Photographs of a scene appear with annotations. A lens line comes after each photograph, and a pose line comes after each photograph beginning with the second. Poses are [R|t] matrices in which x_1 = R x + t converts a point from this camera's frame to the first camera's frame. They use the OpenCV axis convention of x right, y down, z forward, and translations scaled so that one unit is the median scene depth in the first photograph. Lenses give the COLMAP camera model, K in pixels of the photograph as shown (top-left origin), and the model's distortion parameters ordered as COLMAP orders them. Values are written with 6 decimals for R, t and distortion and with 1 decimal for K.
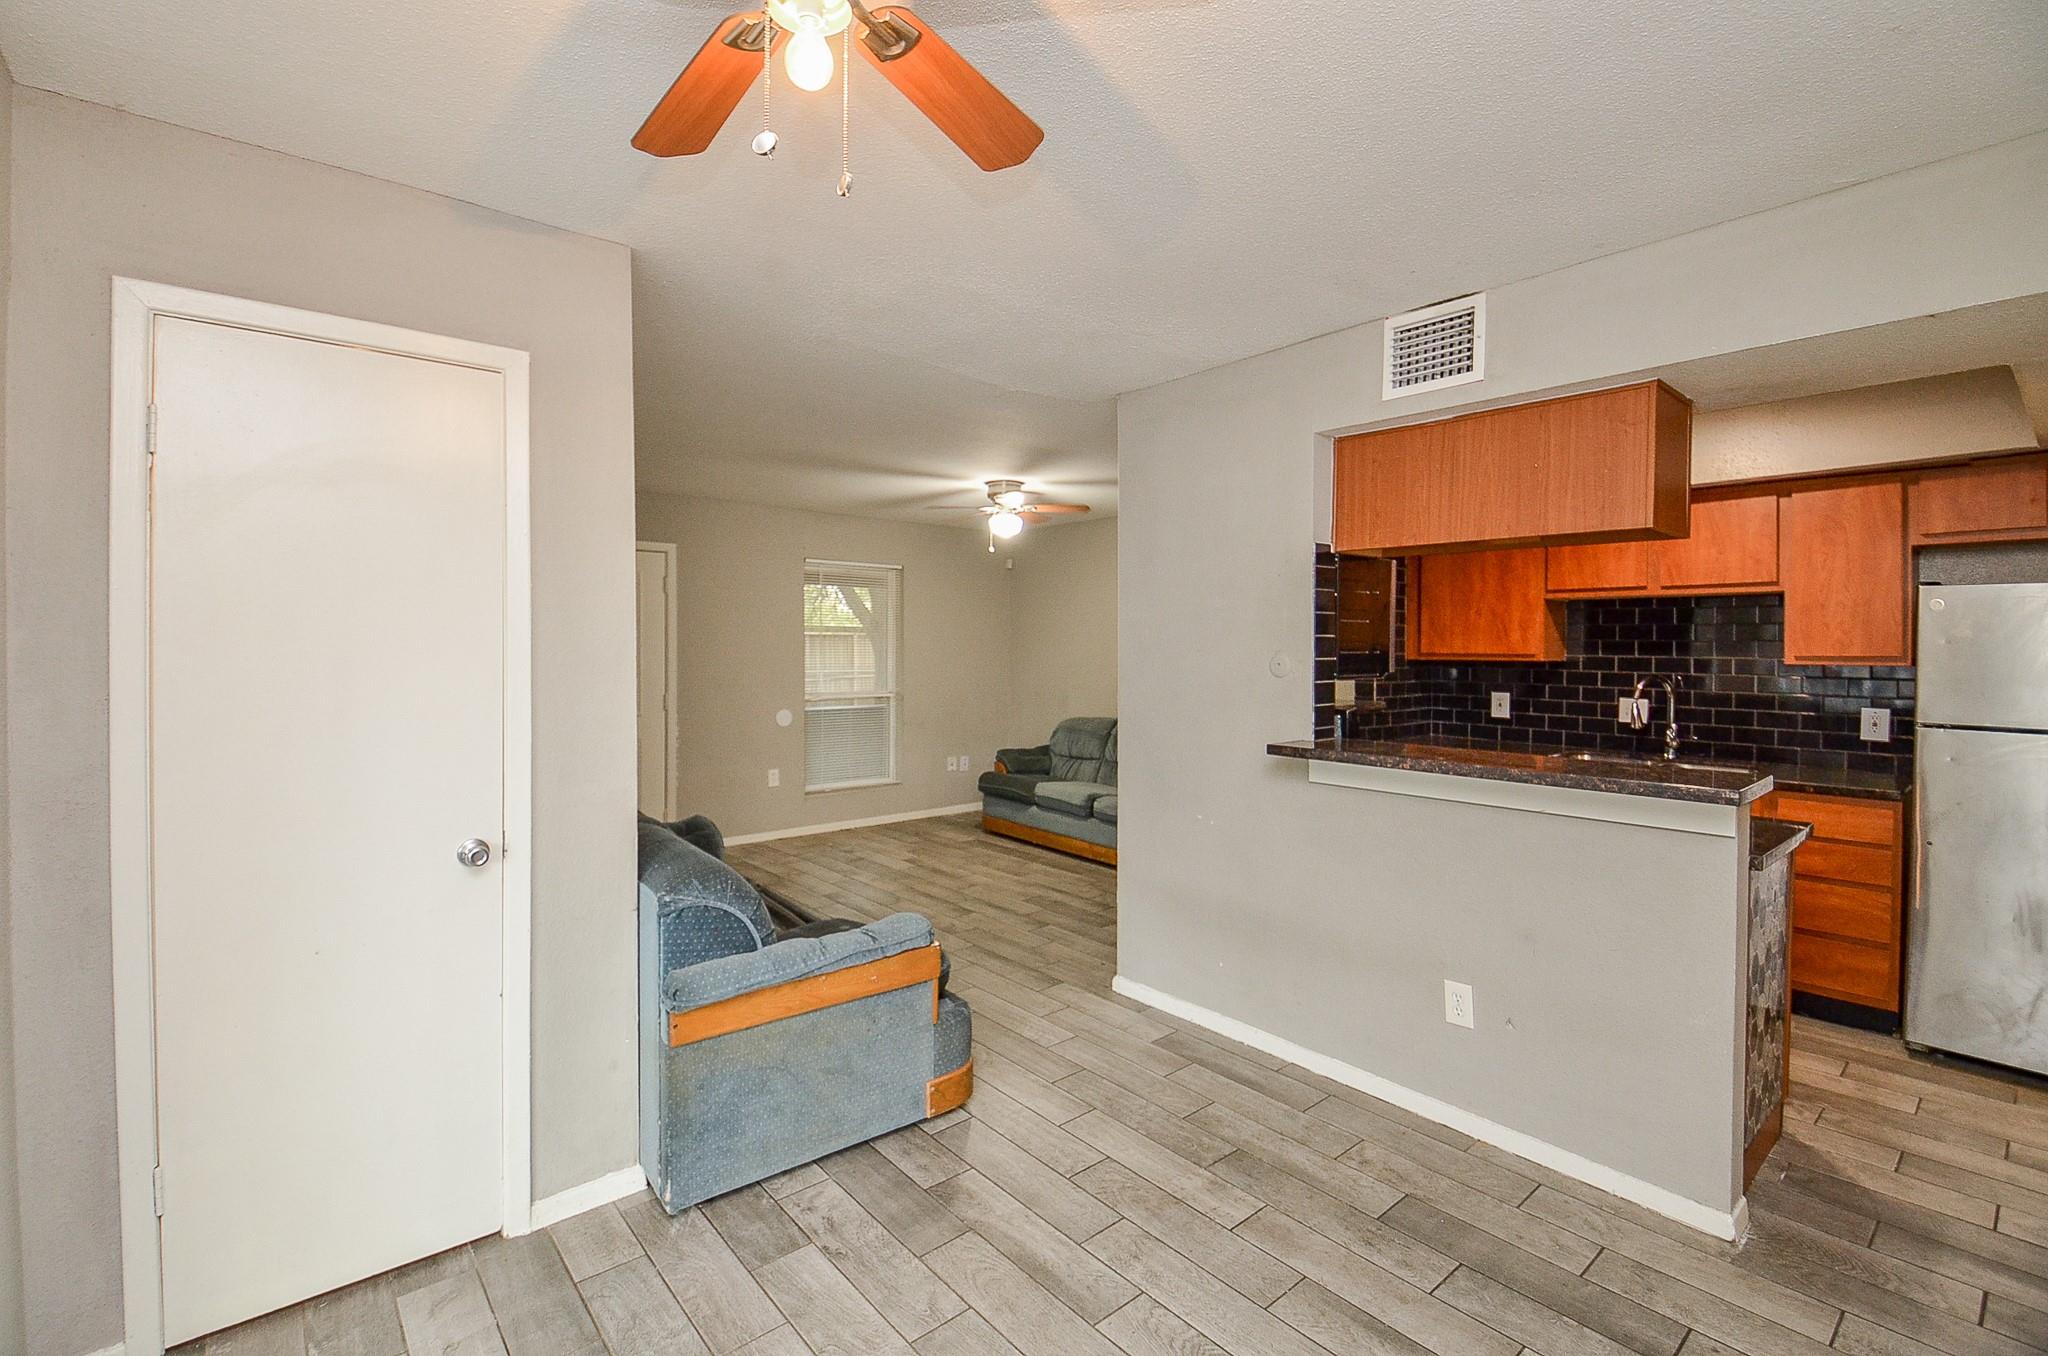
lens RADIAL K [[900.5, 0, 1020.9], [0, 900.5, 656.8], [0, 0, 1]] dist [0.030180, -0.020477]
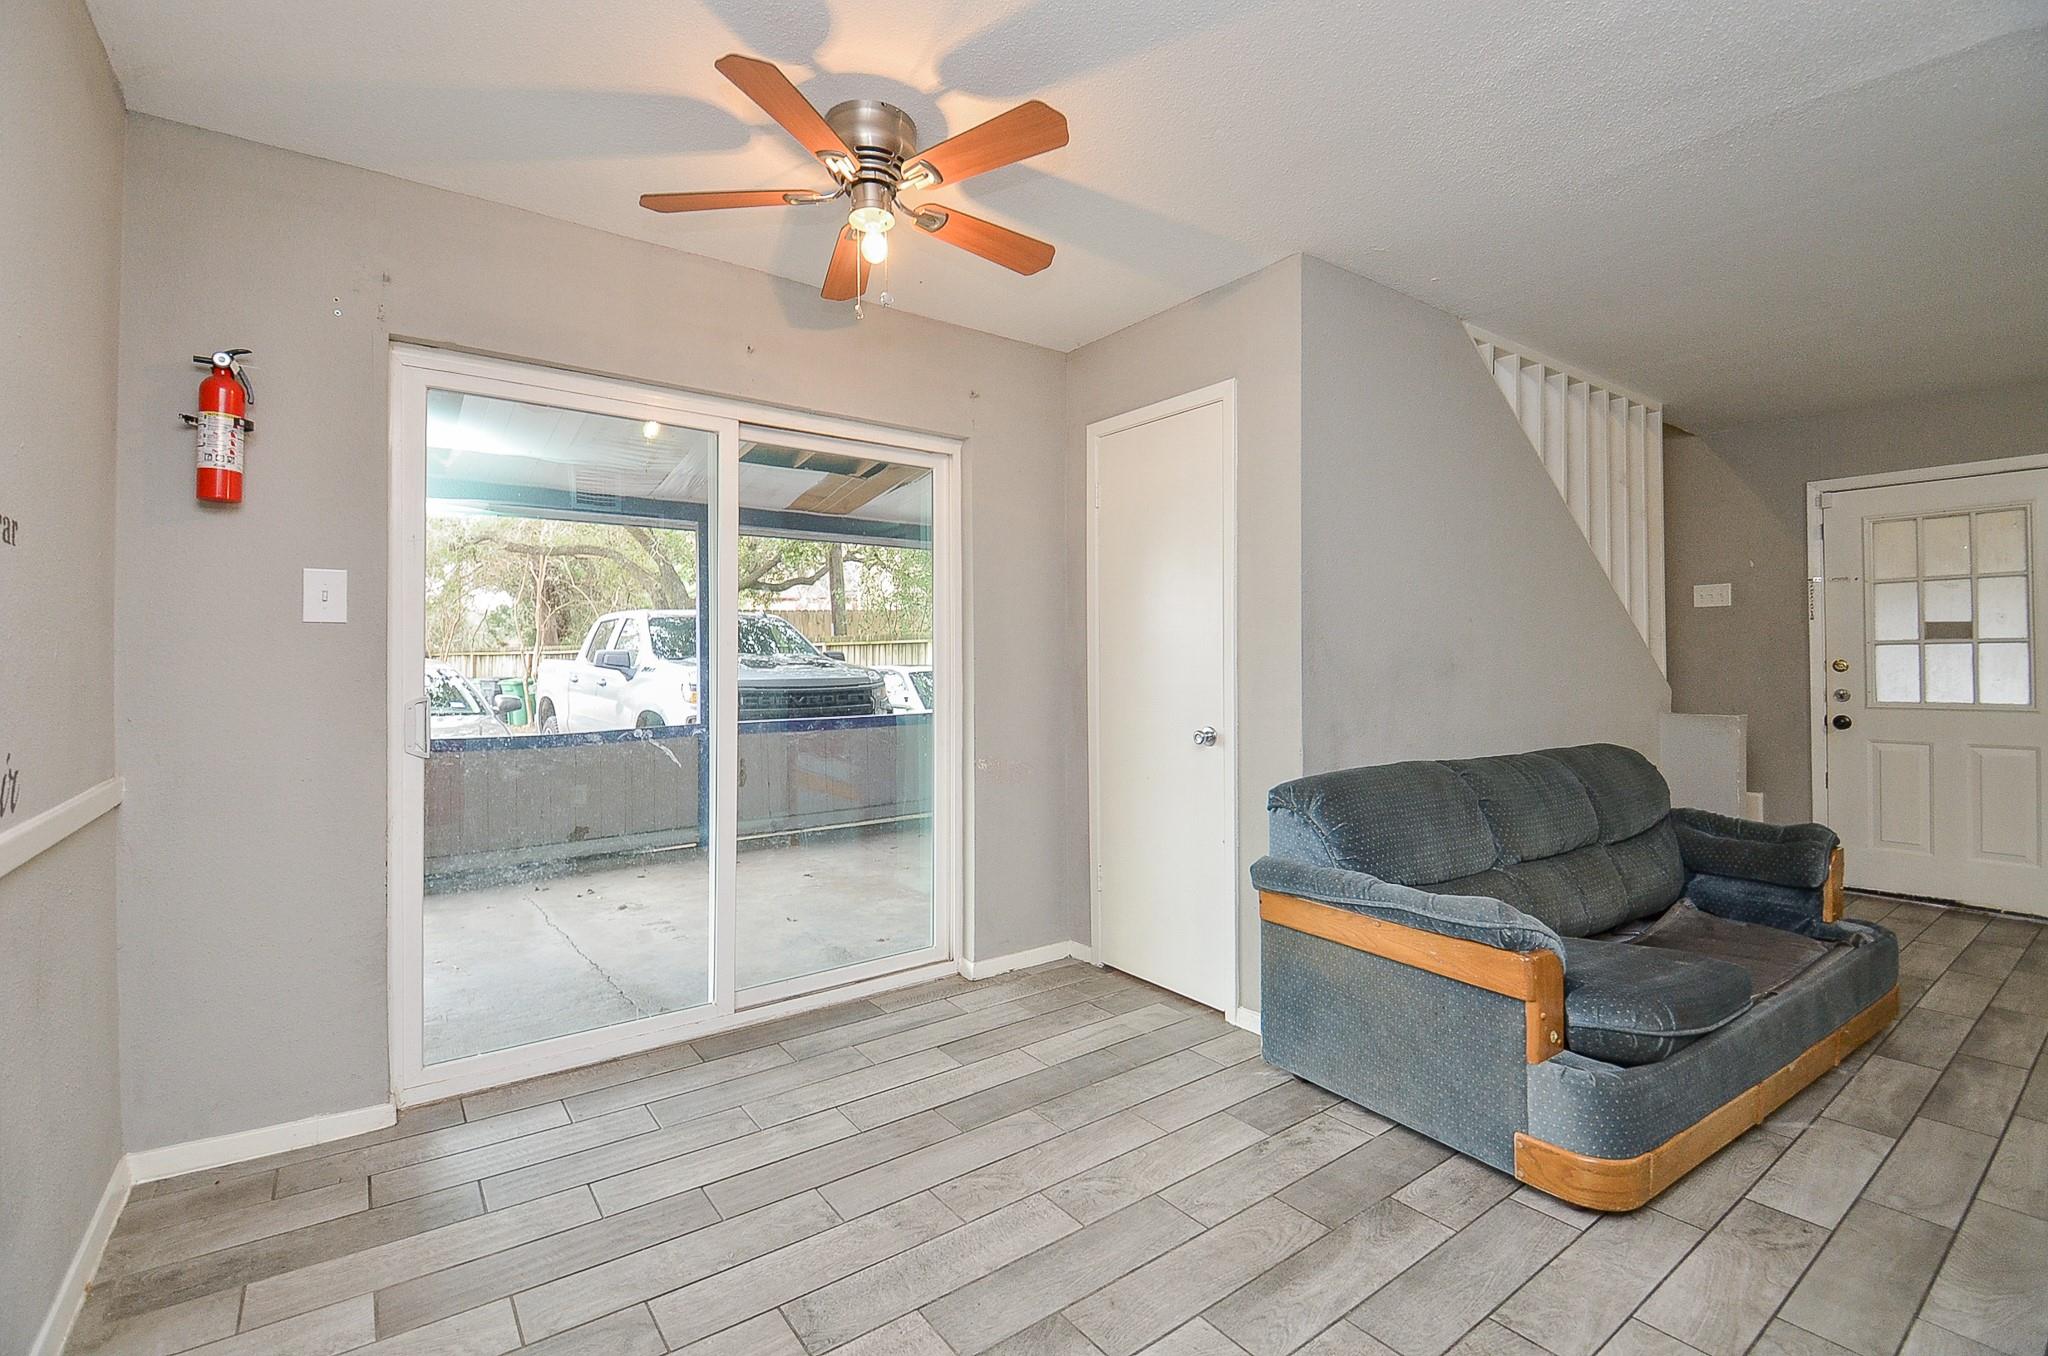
lens RADIAL K [[900.5, 0, 1020.9], [0, 900.5, 656.8], [0, 0, 1]] dist [0.030180, -0.020477]
pose [[-0.054078, -0.008902, -0.998497, 0.630912], [-0.012719, 0.999885, -0.008225, 0.076512], [0.998456, 0.012255, -0.054185, 0.570818]]
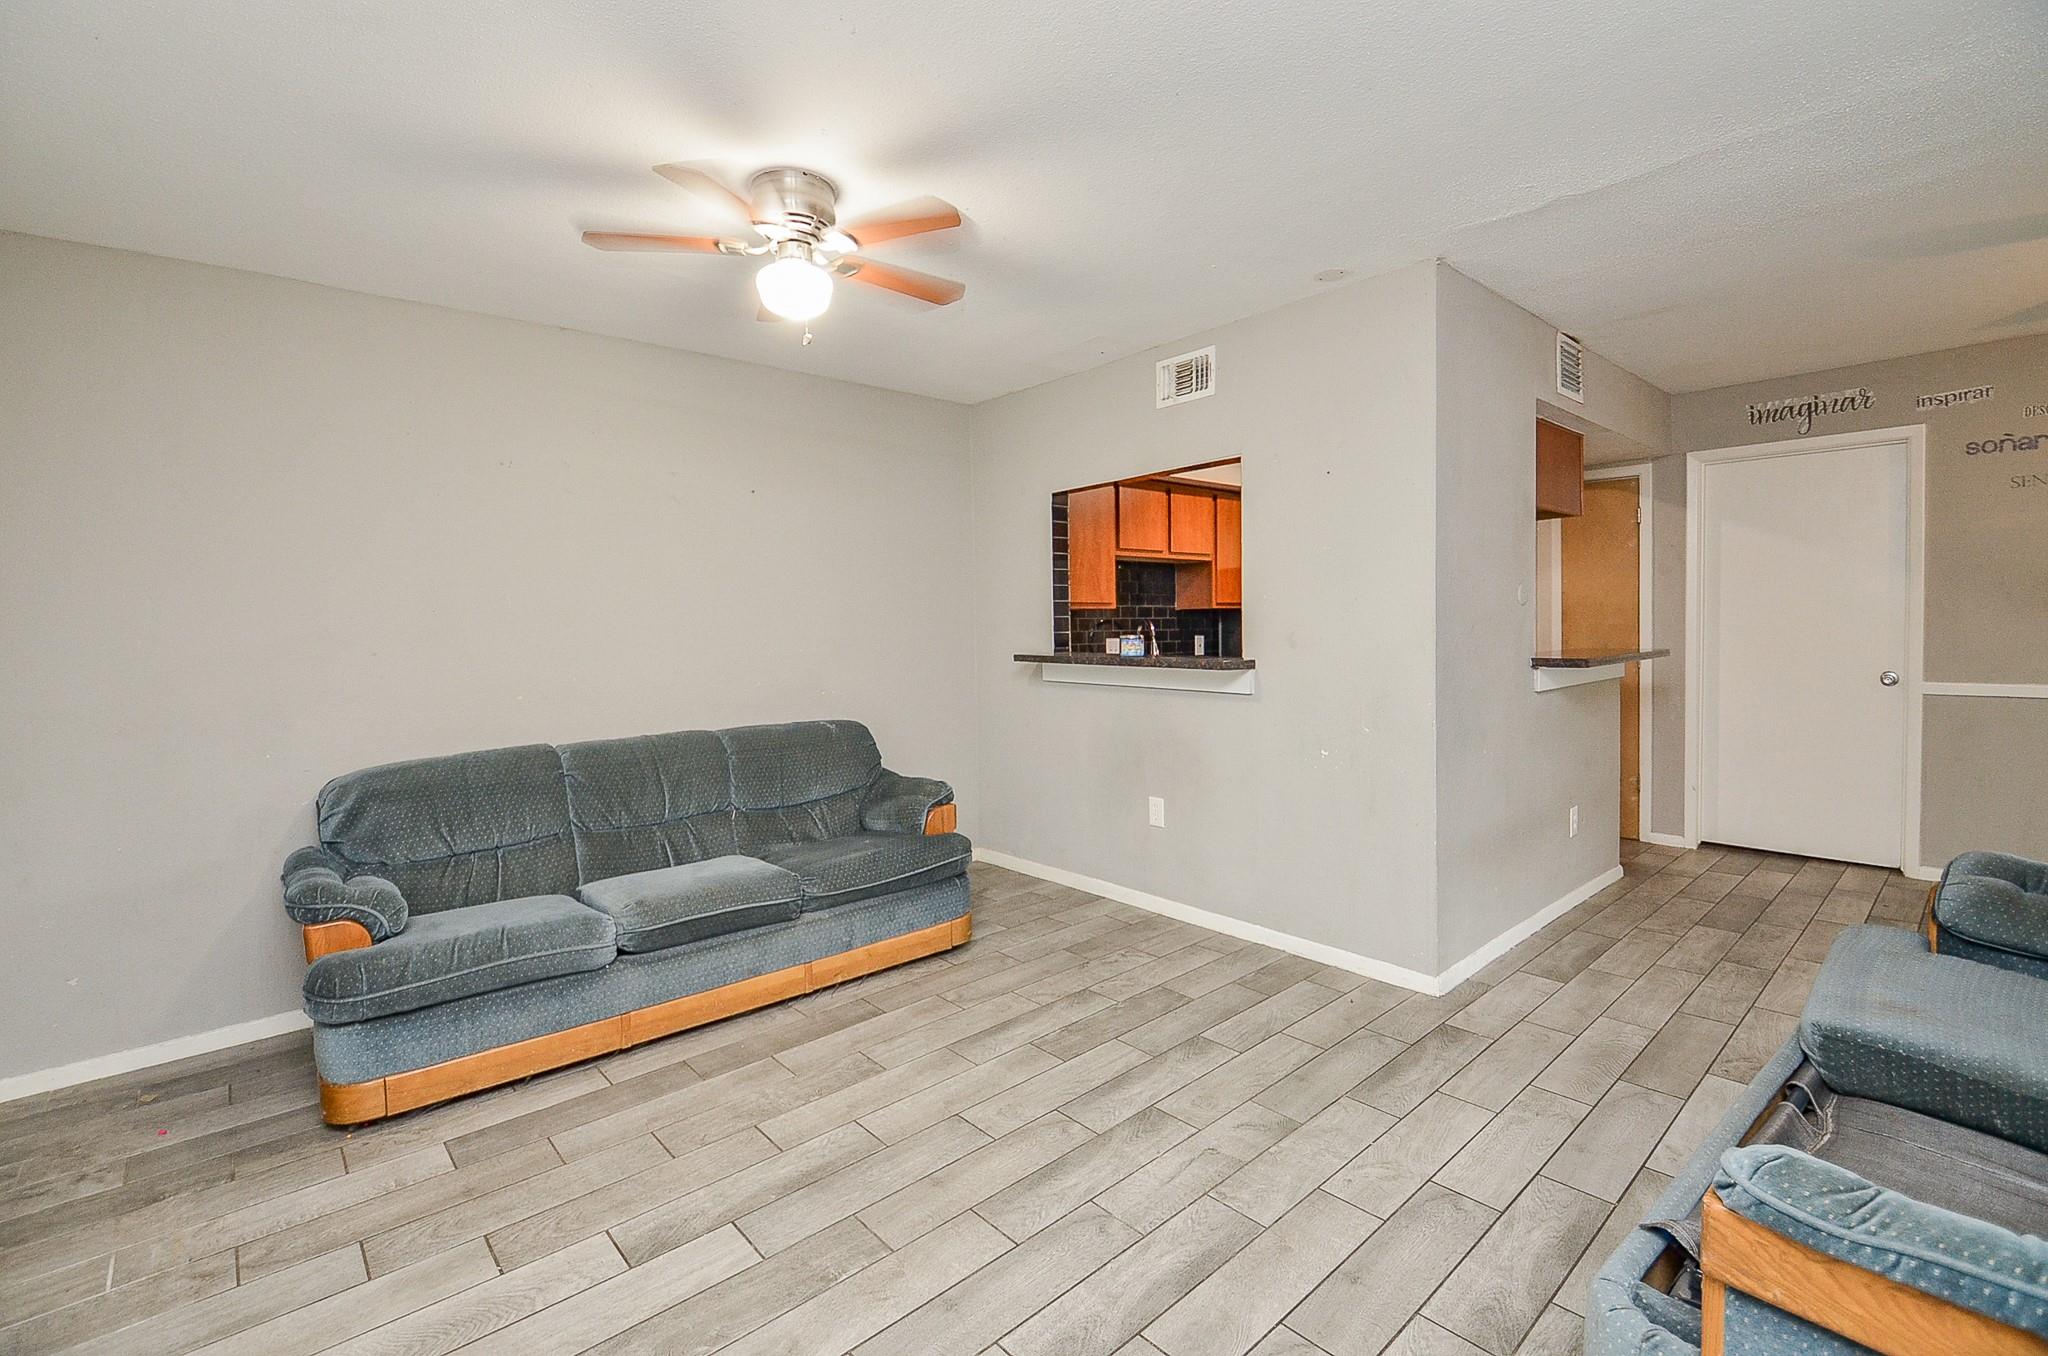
lens RADIAL K [[897.8, 0, 1014.0], [0, 897.8, 655.0], [0, 0, 1]] dist [0.011458, -0.020653]
pose [[-0.026284, -0.041203, 0.998805, -0.894227], [0.023490, 0.998849, 0.041823, 0.019904], [-0.999379, 0.024561, -0.025285, 1.815507]]
